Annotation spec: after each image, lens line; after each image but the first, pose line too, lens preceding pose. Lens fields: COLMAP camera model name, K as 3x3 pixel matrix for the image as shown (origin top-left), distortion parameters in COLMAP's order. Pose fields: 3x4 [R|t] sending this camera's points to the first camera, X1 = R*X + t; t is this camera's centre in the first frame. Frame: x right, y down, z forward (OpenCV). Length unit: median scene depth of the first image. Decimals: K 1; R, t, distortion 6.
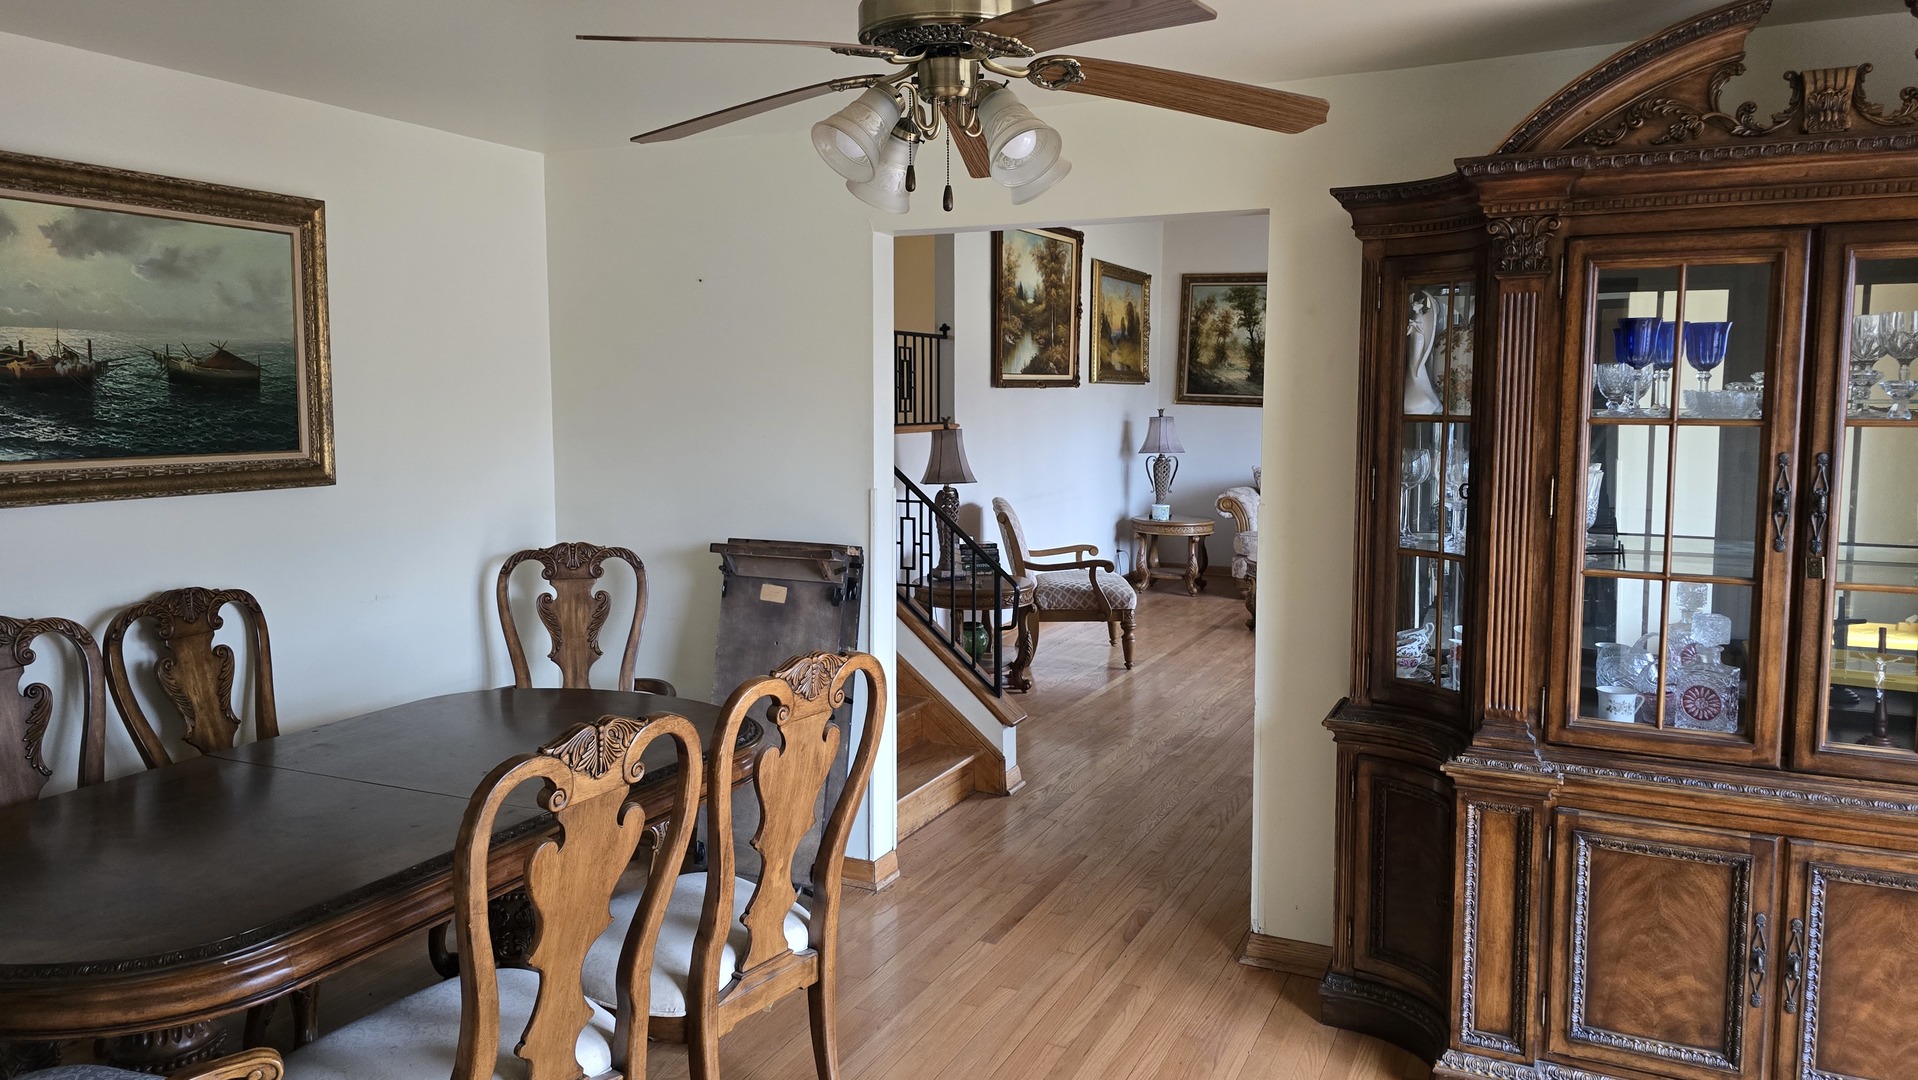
lens RADIAL K [[1310.9, 0, 953.2], [0, 1310.9, 527.6], [0, 0, 1]] dist [0.154916, -0.001383]
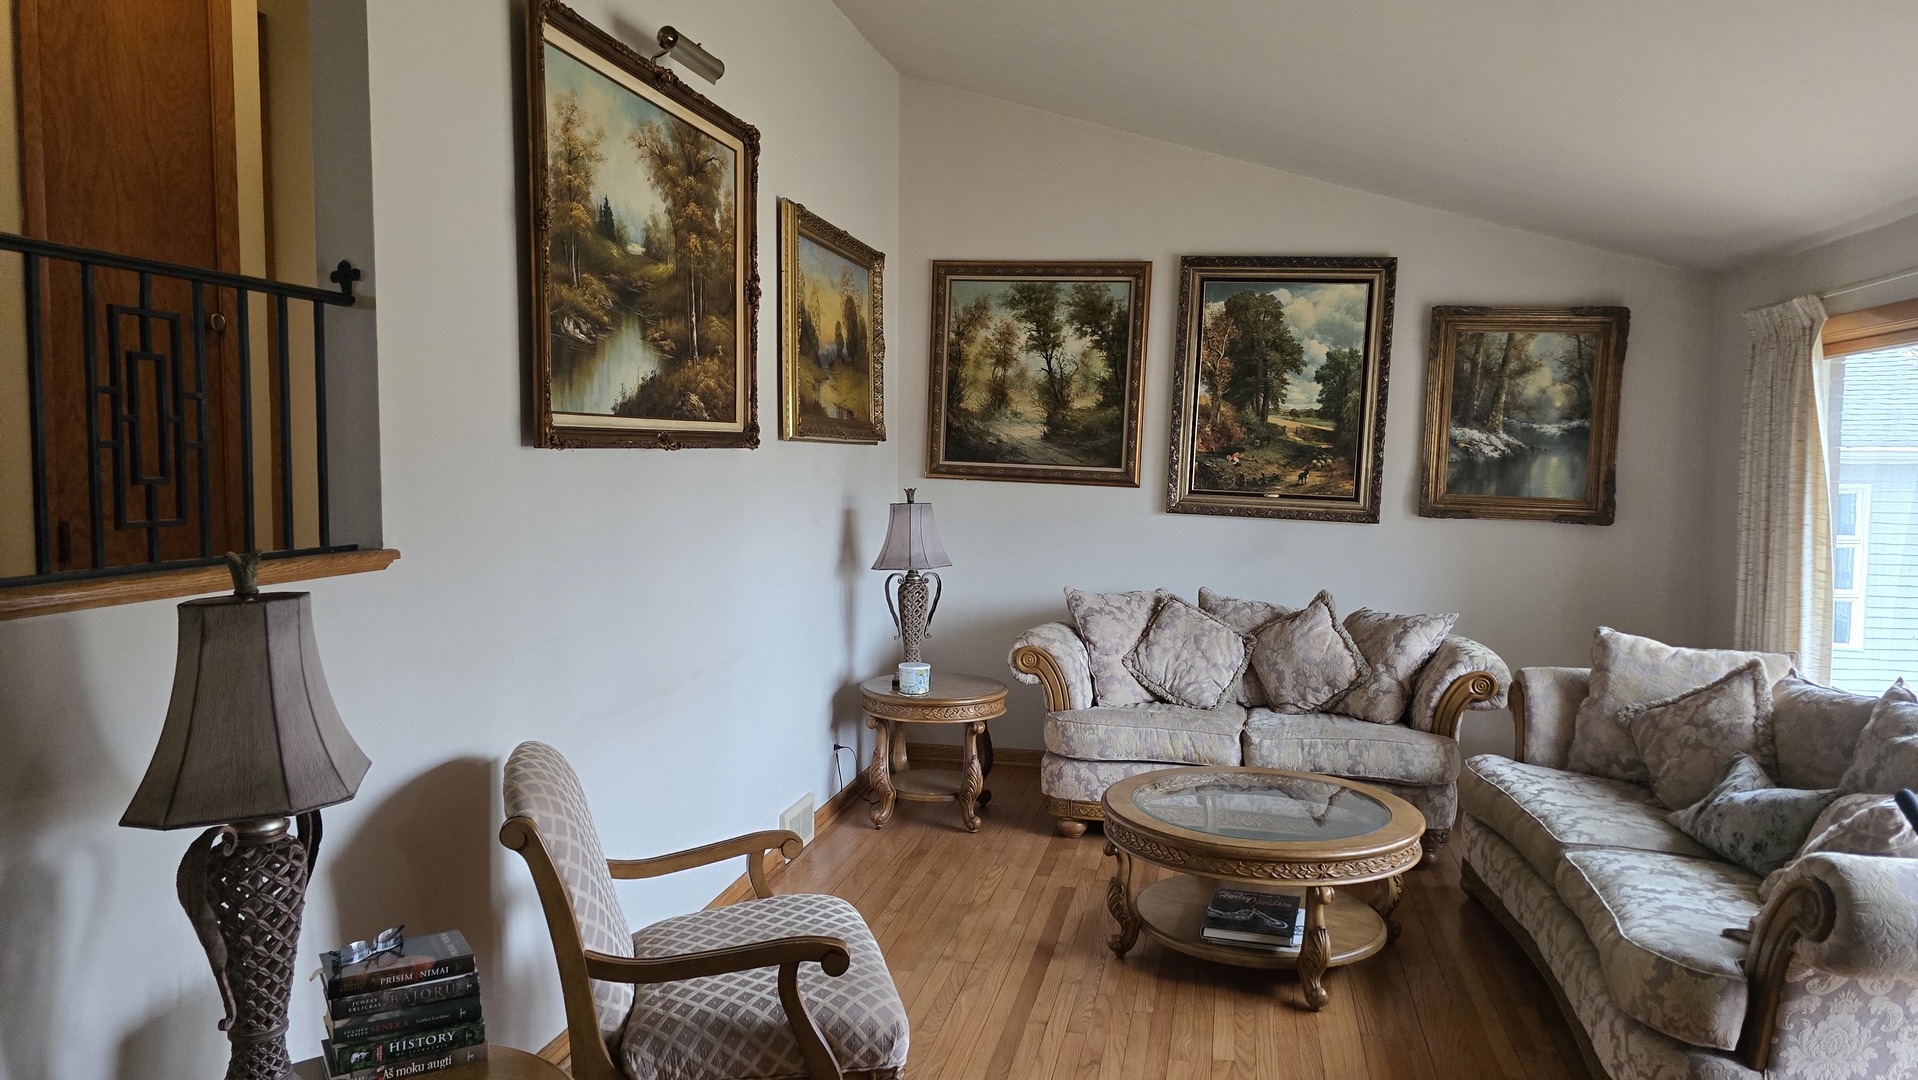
lens RADIAL K [[1310.9, 0, 953.2], [0, 1310.9, 527.6], [0, 0, 1]] dist [0.154916, -0.001383]
pose [[0.973534, -0.008062, 0.228402, 0.050184], [0.018366, 0.998905, -0.043023, -0.050557], [-0.227805, 0.046079, 0.972616, 0.467881]]
